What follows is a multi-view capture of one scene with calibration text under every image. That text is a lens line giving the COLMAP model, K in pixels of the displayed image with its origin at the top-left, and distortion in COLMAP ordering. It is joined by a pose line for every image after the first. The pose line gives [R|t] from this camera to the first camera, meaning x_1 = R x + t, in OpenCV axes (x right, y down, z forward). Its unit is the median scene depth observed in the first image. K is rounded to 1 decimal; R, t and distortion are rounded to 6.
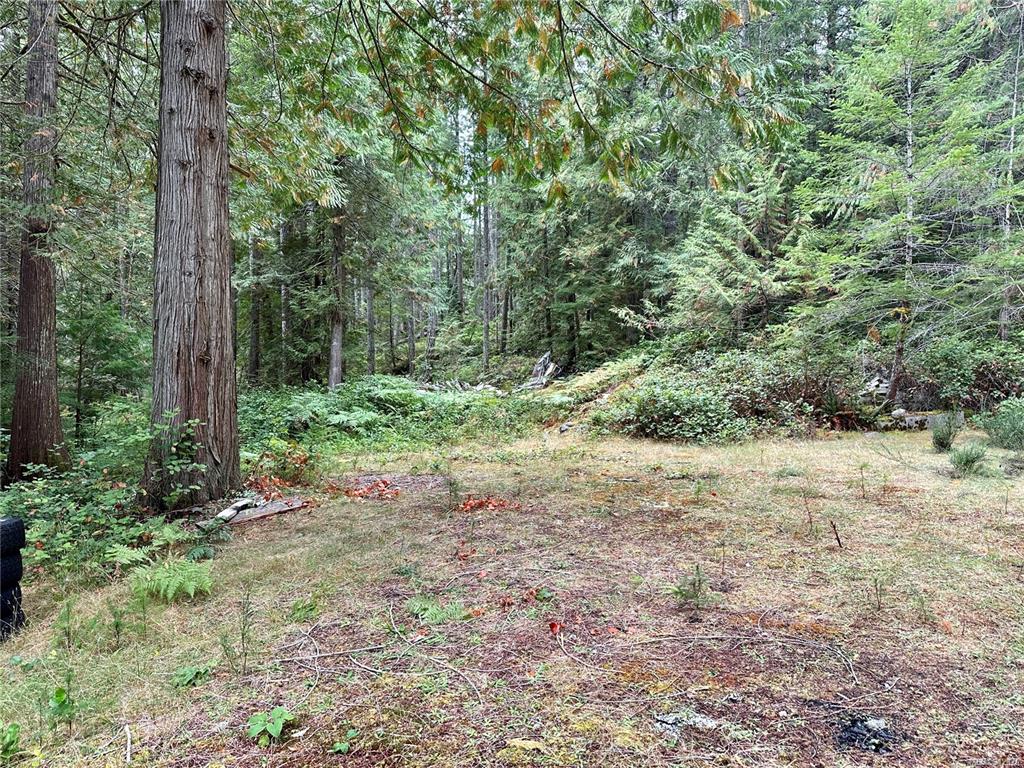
lens RADIAL K [[722.7, 0, 512.0], [0, 722.7, 384.0], [0, 0, 1]] dist [0.000222, -0.063018]
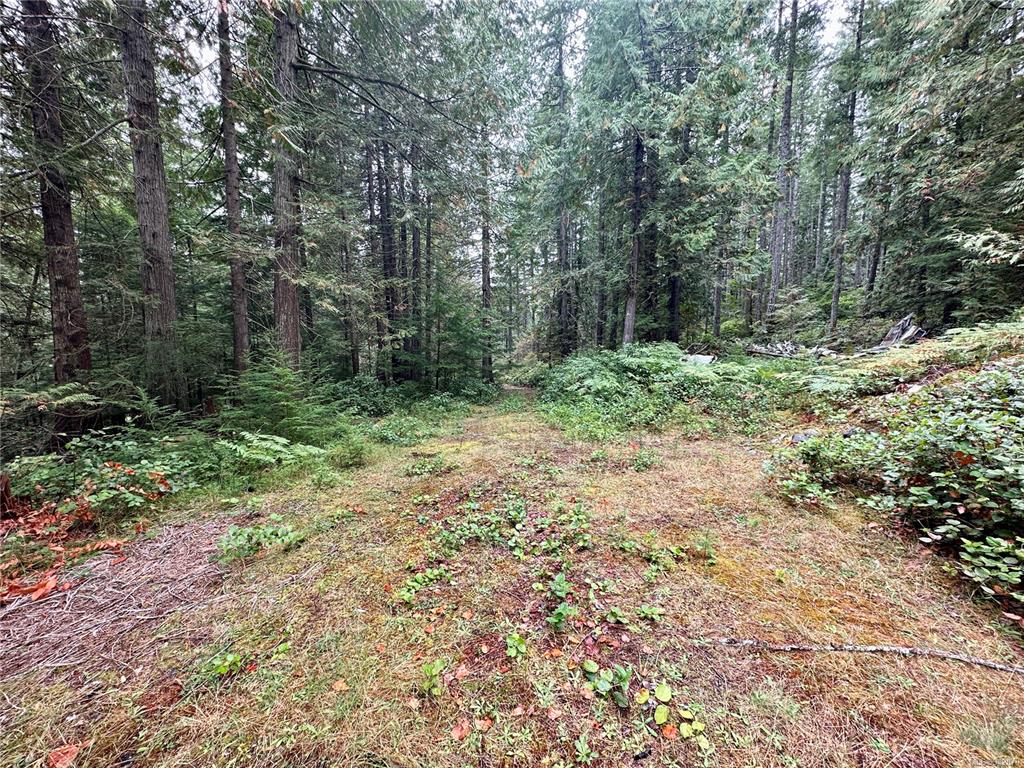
lens RADIAL K [[406.6, 0, 512.0], [0, 406.6, 384.0], [0, 0, 1]] dist [-0.001550, -0.000112]
pose [[0.707859, 0.082056, -0.701572, 0.111377], [-0.003401, 0.993614, 0.112782, -0.020584], [0.706346, -0.077448, 0.703617, 0.456929]]
